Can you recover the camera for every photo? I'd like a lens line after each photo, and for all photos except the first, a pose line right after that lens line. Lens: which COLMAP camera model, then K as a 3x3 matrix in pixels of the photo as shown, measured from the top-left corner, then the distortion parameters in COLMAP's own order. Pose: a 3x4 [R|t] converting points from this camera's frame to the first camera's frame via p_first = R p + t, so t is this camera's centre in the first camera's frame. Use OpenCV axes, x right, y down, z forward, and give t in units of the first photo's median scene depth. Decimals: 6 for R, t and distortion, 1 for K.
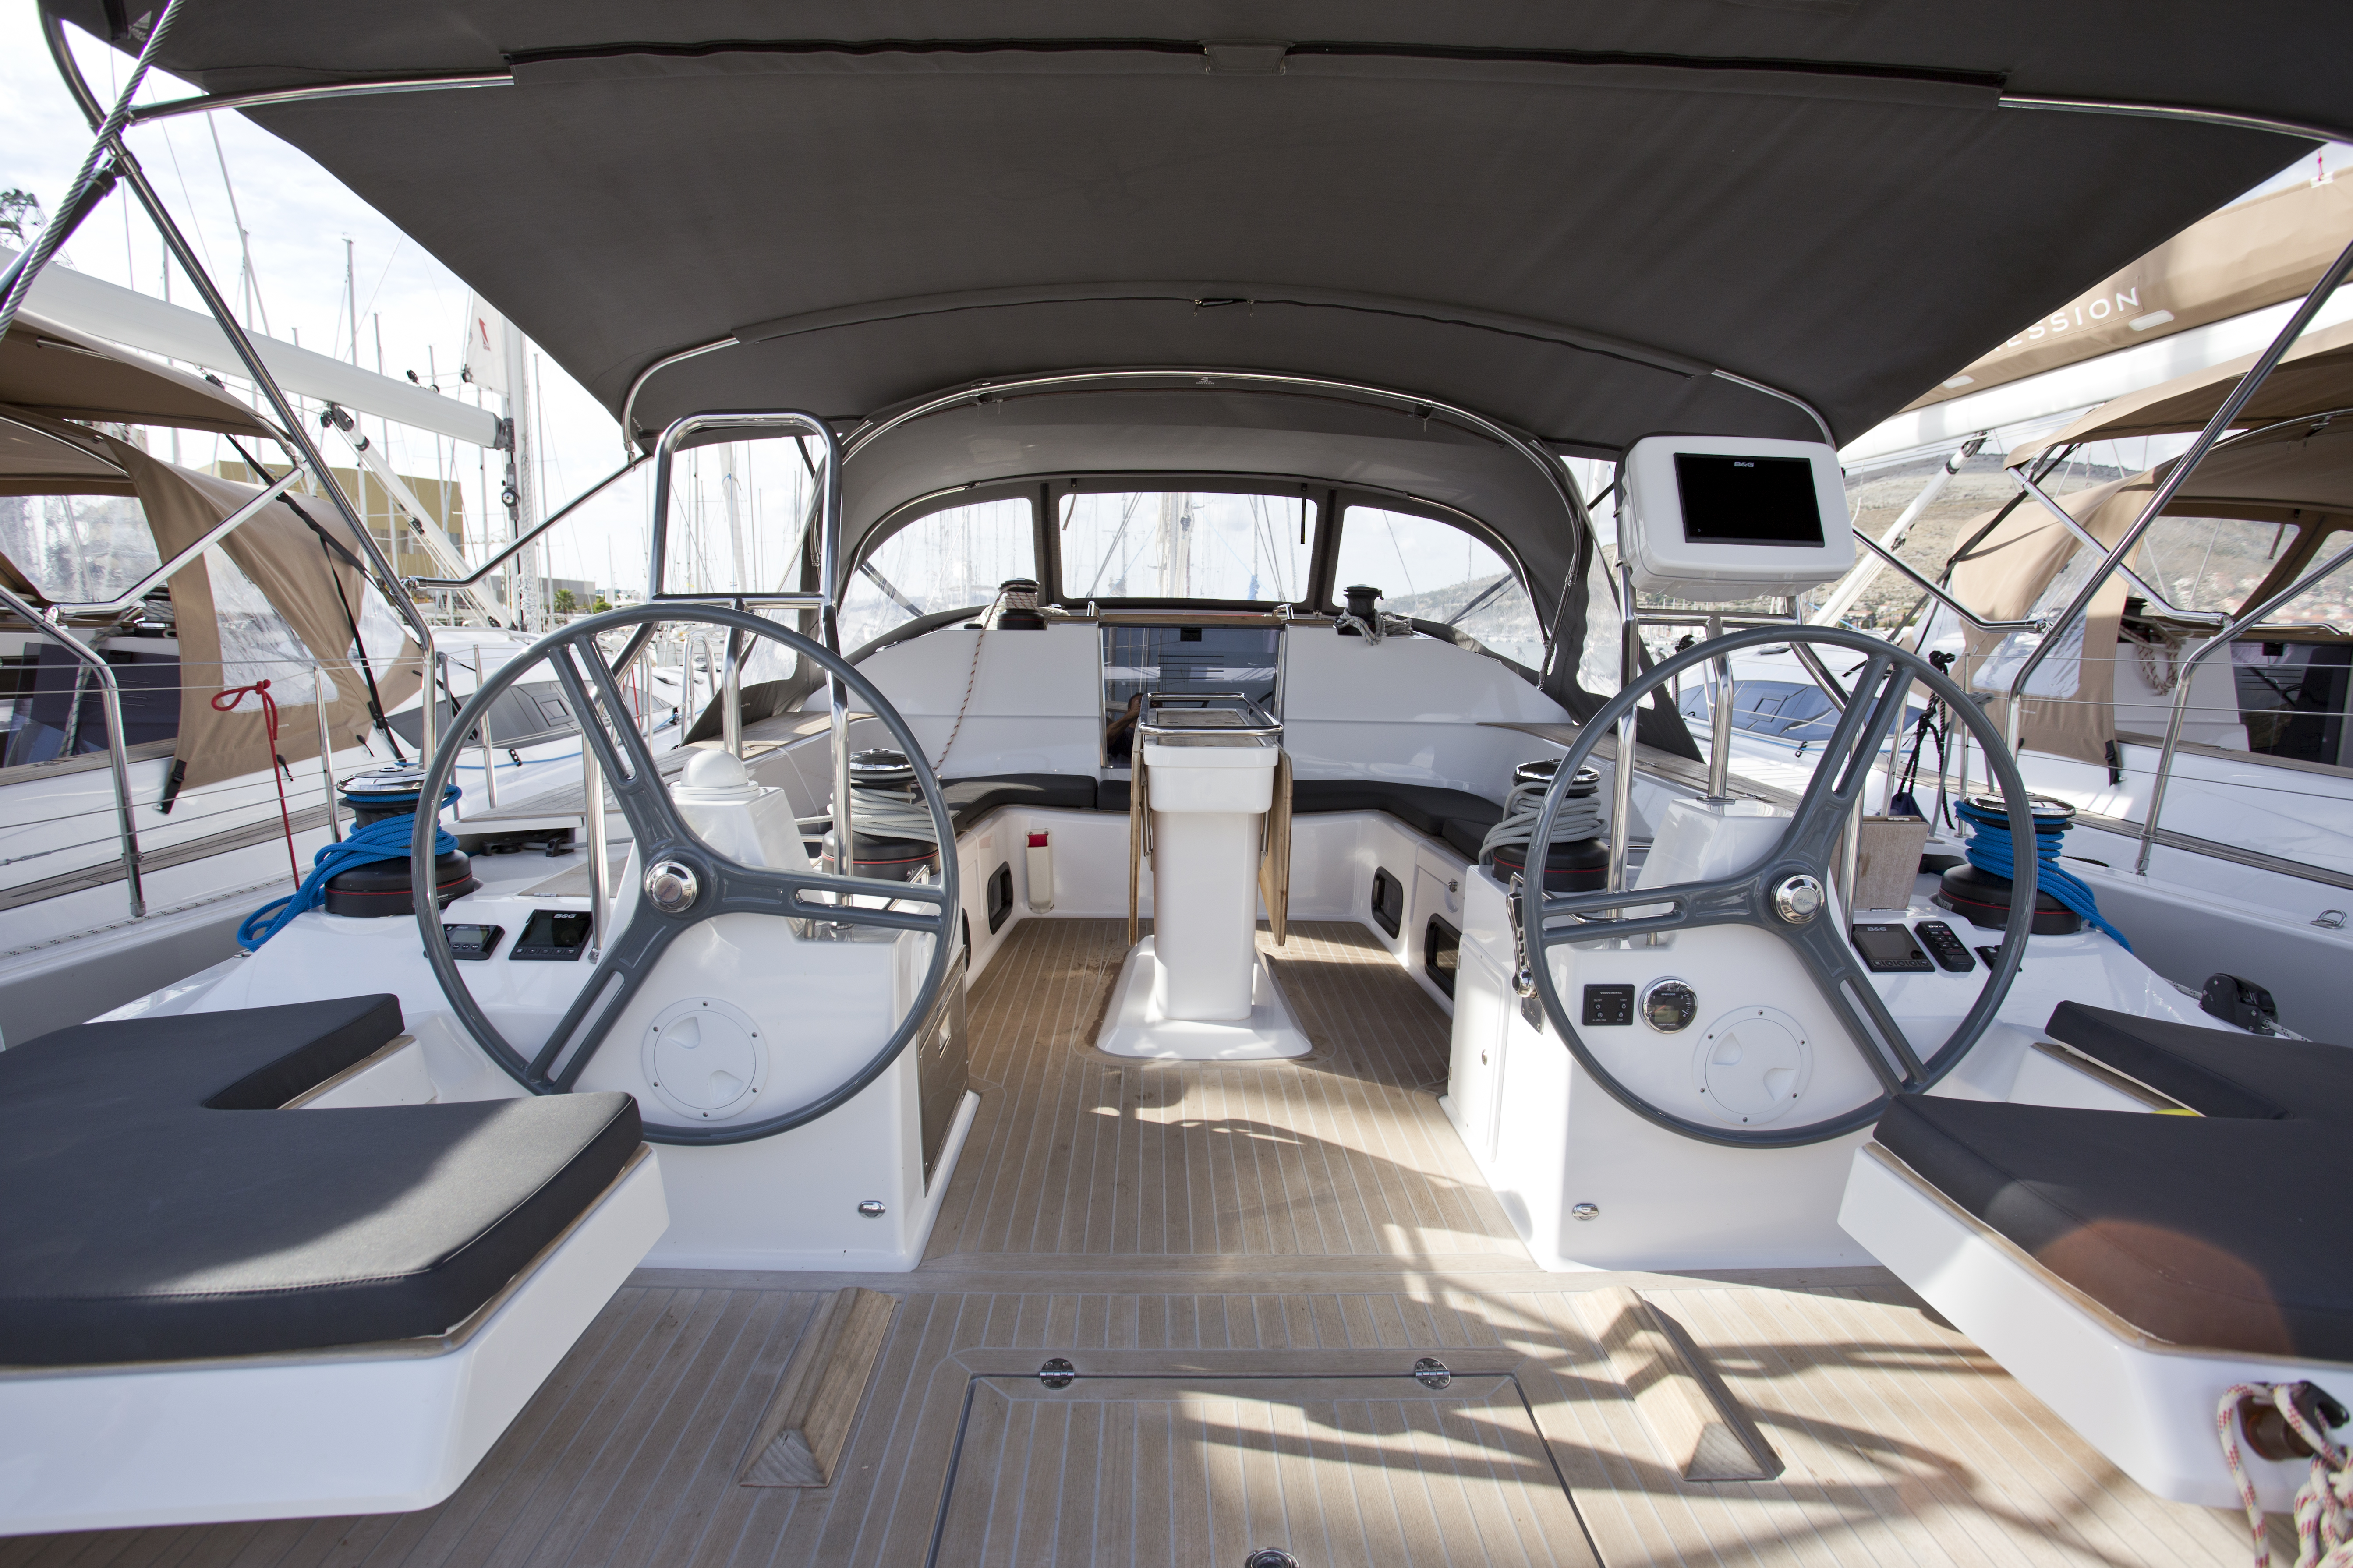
lens RADIAL K [[1172.7, 0, 1173.6], [0, 1172.7, 796.0], [0, 0, 1]] dist [-0.014547, 0.001004]
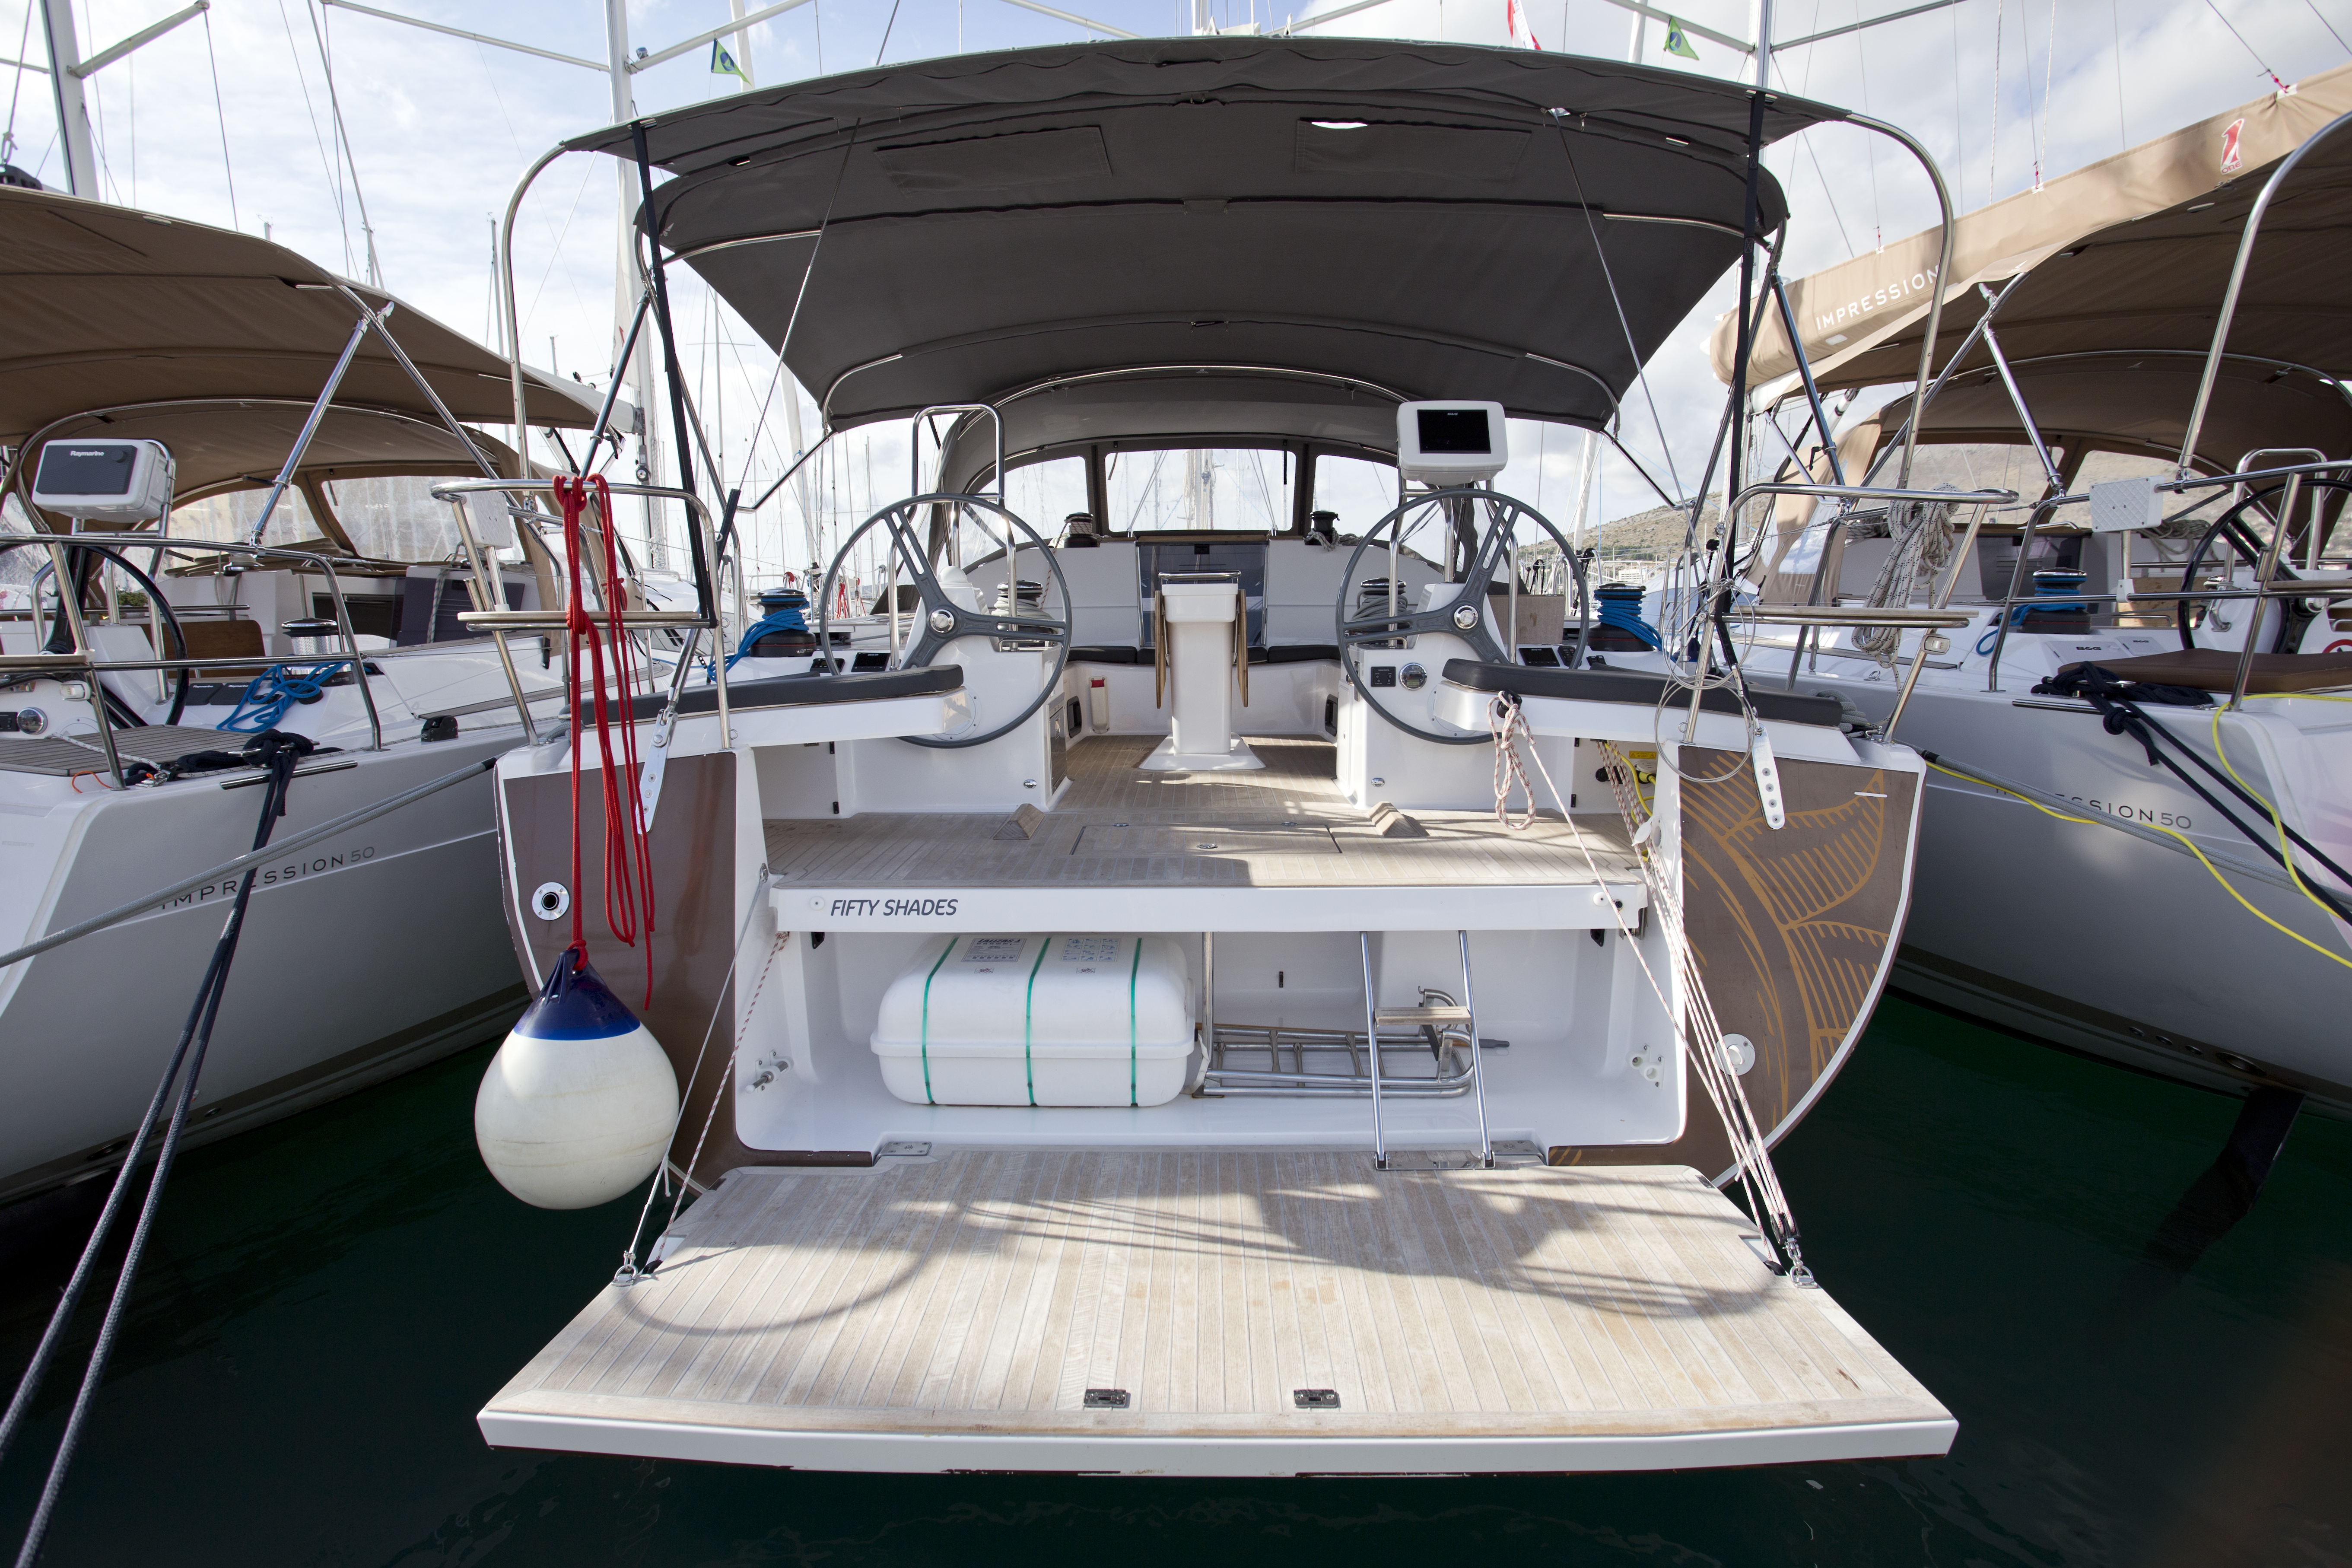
lens RADIAL K [[1296.3, 0, 1190.1], [0, 1296.3, 783.1], [0, 0, 1]] dist [0.002268, -0.000560]
pose [[0.999343, -0.022589, -0.028354, 0.039243], [0.022154, 0.999633, -0.015571, 0.169431], [0.028696, 0.014933, 0.999477, -0.556301]]
